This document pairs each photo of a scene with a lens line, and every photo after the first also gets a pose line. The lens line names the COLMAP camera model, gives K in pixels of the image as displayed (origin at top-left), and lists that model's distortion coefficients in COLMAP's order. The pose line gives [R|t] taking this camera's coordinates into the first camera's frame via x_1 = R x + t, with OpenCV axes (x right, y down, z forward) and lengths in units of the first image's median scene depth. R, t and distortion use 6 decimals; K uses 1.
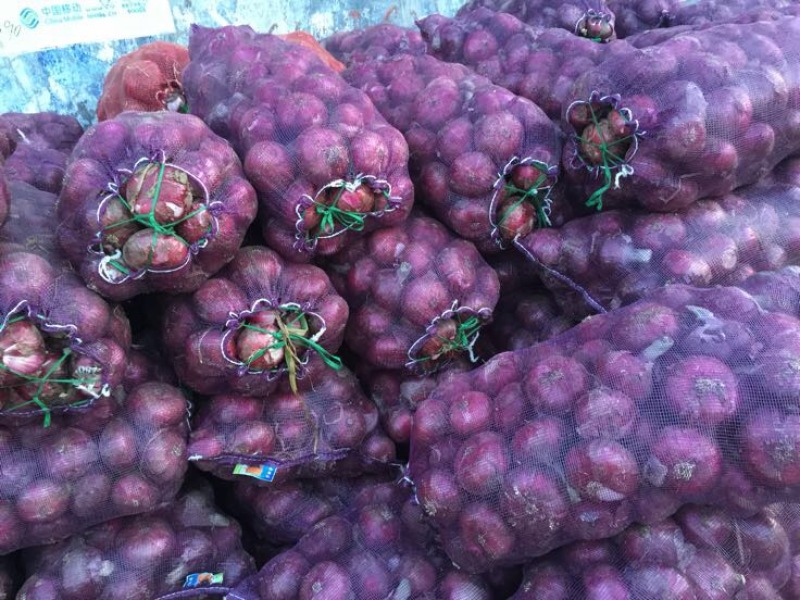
lens RADIAL K [[679.2, 0, 400.0], [0, 679.2, 300.0], [0, 0, 1]] dist [0.080941, -0.129864]
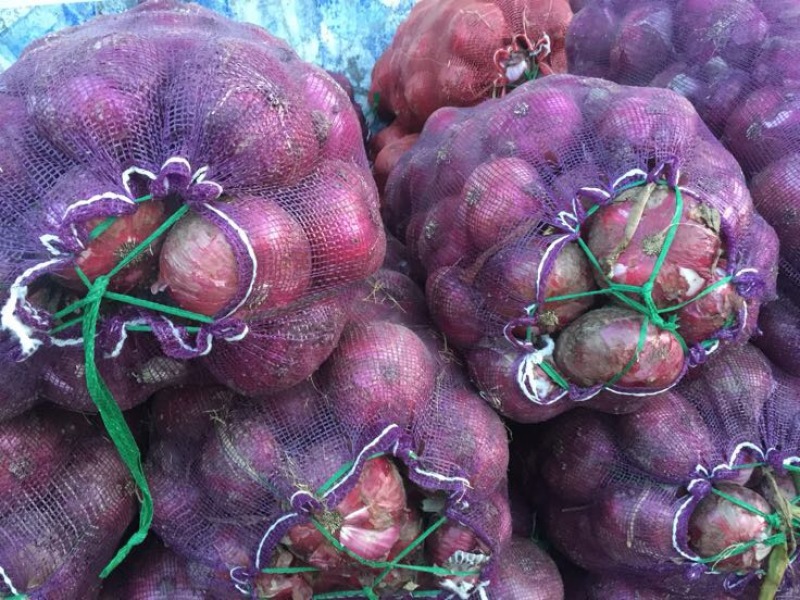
lens RADIAL K [[679.2, 0, 400.0], [0, 679.2, 300.0], [0, 0, 1]] dist [0.080941, -0.129864]
pose [[0.968124, 0.155416, -0.196423, -0.426026], [-0.149683, 0.987764, 0.043799, -0.108099], [0.200827, -0.013001, 0.979541, 0.467349]]
